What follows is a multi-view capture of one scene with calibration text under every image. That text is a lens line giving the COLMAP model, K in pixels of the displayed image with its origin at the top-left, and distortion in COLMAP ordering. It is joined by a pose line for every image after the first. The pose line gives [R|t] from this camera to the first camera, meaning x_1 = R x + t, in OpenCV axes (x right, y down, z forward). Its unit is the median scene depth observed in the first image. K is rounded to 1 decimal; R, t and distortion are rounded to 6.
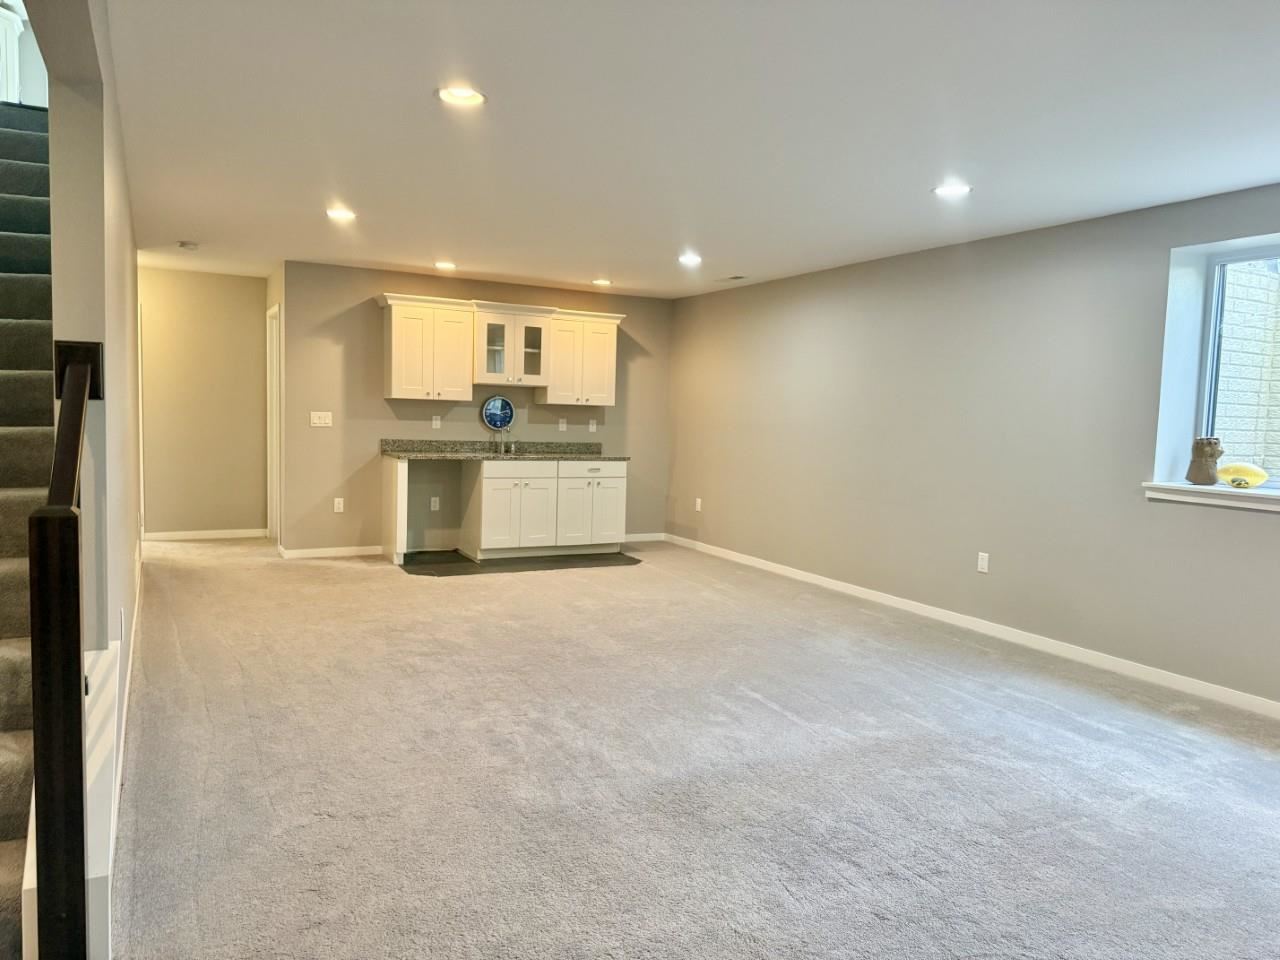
lens RADIAL K [[908.7, 0, 621.2], [0, 908.7, 494.4], [0, 0, 1]] dist [0.076648, -0.090005]
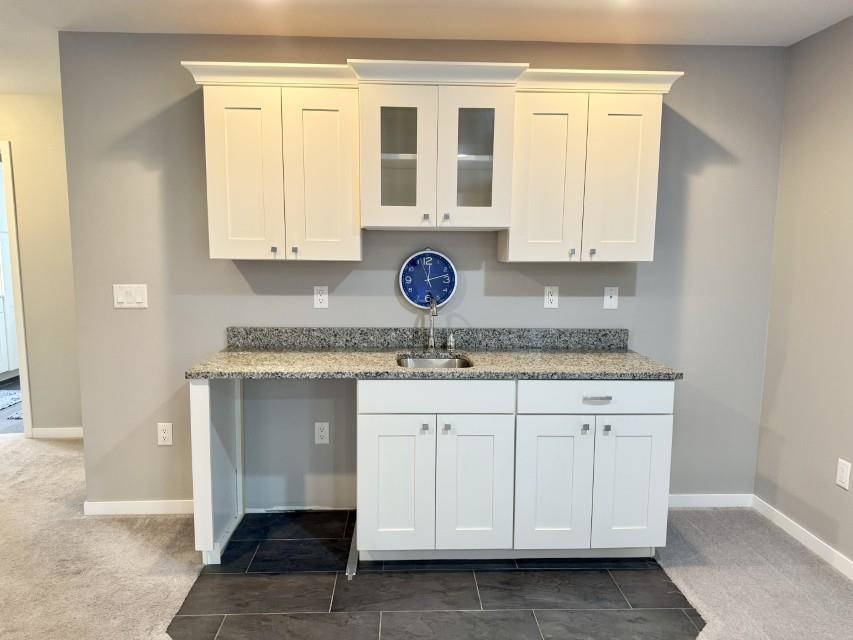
lens RADIAL K [[605.6, 0, 414.0], [0, 605.6, 329.6], [0, 0, 1]] dist [0.076648, -0.090005]
pose [[0.911558, 0.028725, -0.410167, 0.012473], [-0.015520, 0.999250, 0.035489, -0.072587], [0.410878, -0.025984, 0.911320, 0.663373]]
